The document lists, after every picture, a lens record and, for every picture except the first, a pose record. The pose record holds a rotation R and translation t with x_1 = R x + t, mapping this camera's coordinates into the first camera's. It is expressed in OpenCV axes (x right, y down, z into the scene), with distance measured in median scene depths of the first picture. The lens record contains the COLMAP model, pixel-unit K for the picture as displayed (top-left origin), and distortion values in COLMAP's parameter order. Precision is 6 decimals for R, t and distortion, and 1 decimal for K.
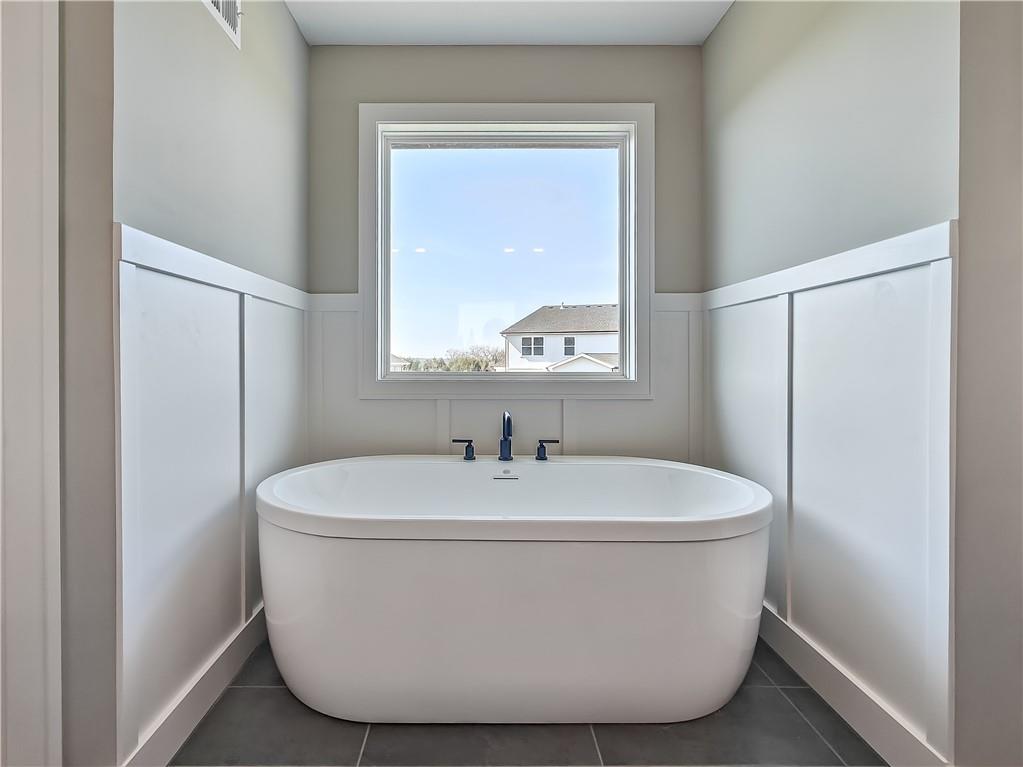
lens RADIAL K [[497.1, 0, 415.5], [0, 497.1, 362.1], [0, 0, 1]] dist [0.001280, -0.000439]
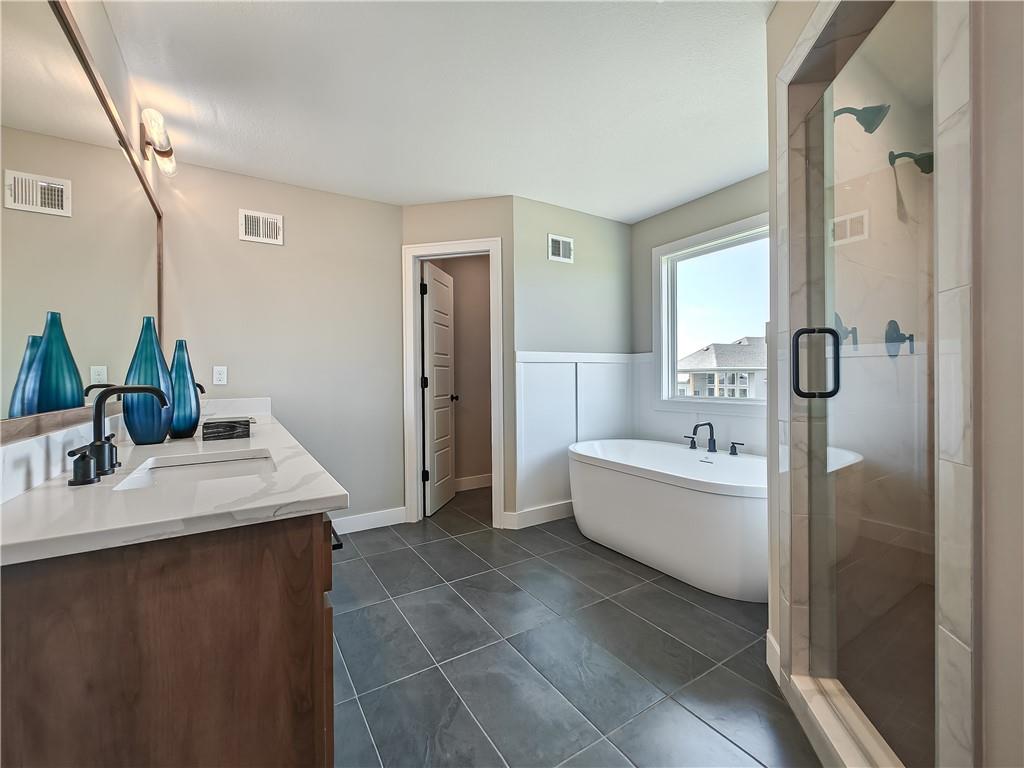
lens RADIAL K [[434.9, 0, 515.3], [0, 434.9, 387.5], [0, 0, 1]] dist [-0.002237, -0.000913]
pose [[0.533523, 0.011077, -0.845713, 1.046122], [0.015401, 0.999621, 0.022809, -0.057921], [0.845645, -0.025194, 0.533150, -0.311147]]
